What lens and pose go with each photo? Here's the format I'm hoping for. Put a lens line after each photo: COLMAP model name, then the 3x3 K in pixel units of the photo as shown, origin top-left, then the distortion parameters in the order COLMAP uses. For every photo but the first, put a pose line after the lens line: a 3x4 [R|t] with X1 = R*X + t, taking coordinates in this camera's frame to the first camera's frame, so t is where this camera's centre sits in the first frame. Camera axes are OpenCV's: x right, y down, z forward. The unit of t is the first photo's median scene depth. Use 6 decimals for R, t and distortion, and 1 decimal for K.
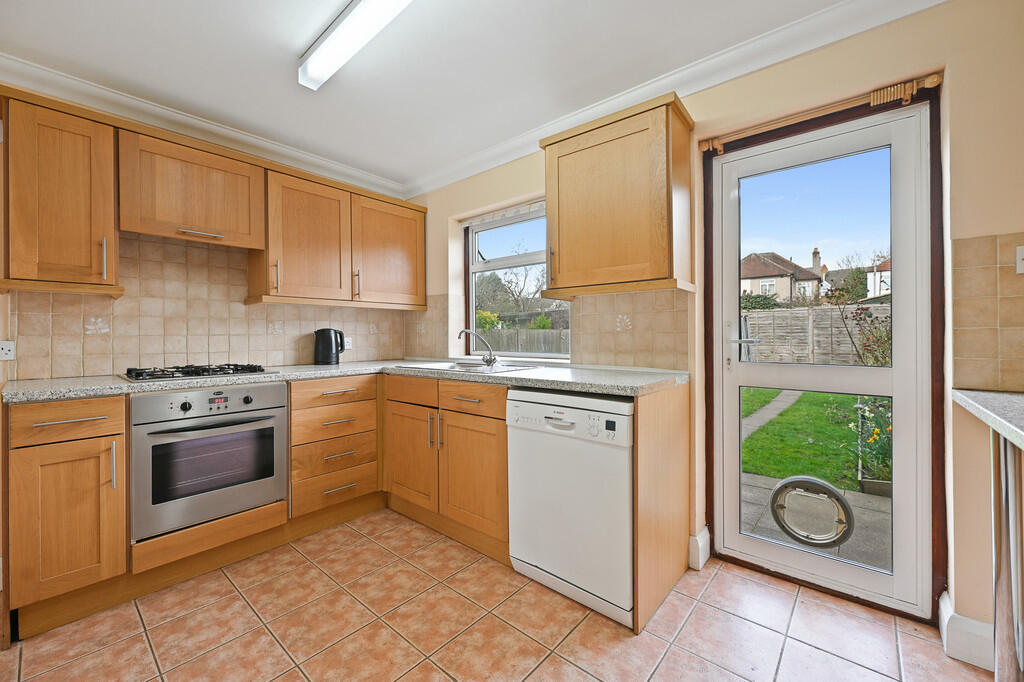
lens RADIAL K [[409.0, 0, 512.2], [0, 409.0, 336.0], [0, 0, 1]] dist [0.001281, 0.000135]
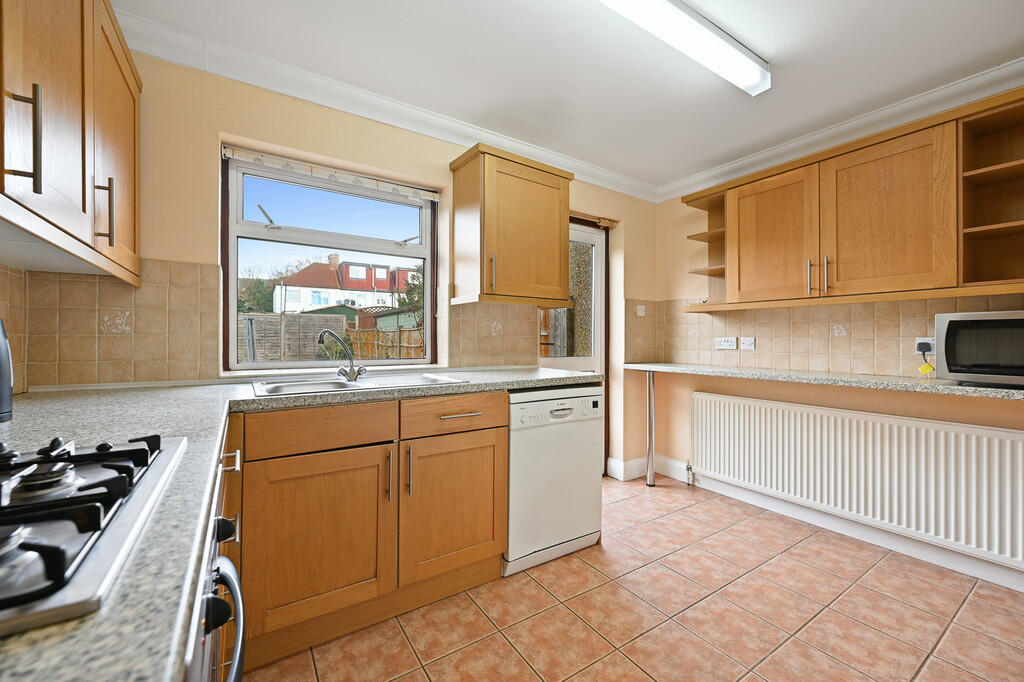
lens RADIAL K [[409.0, 0, 509.0], [0, 409.0, 338.3], [0, 0, 1]] dist [0.001281, 0.000135]
pose [[0.277398, 0.006076, 0.960736, -0.571737], [-0.002837, 0.999981, -0.005505, 0.001166], [-0.960751, -0.001198, 0.277410, 0.433899]]
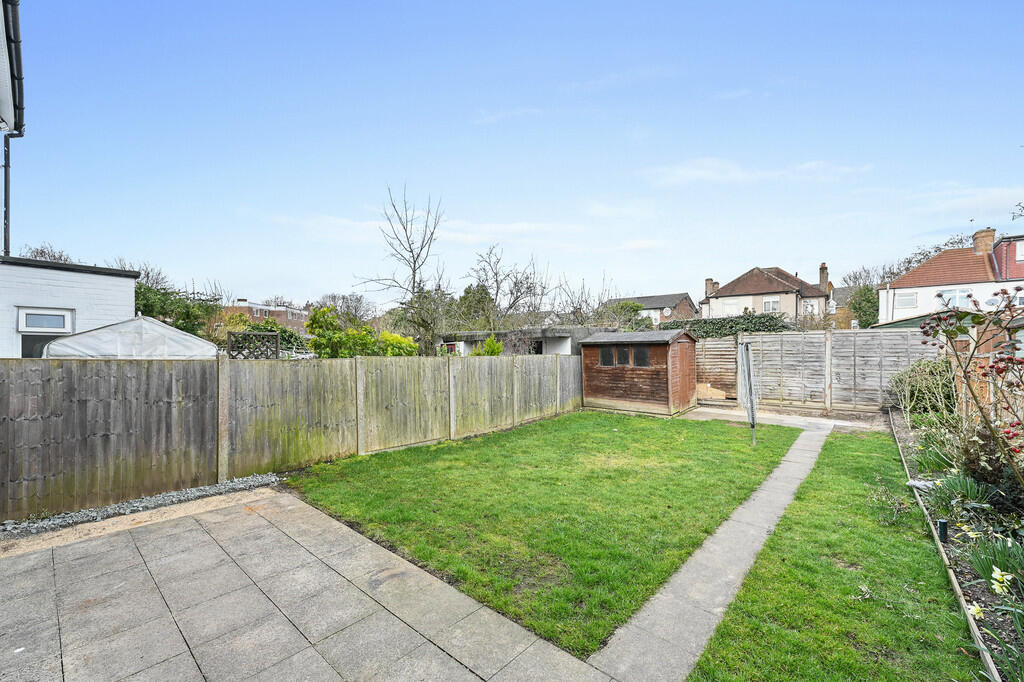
lens RADIAL K [[409.0, 0, 513.2], [0, 409.0, 349.2], [0, 0, 1]] dist [0.001281, 0.000135]
pose [[0.999941, 0.010807, -0.000790, 0.422347], [-0.010810, 0.999937, -0.003100, -0.091867], [0.000757, 0.003108, 0.999995, 0.739238]]
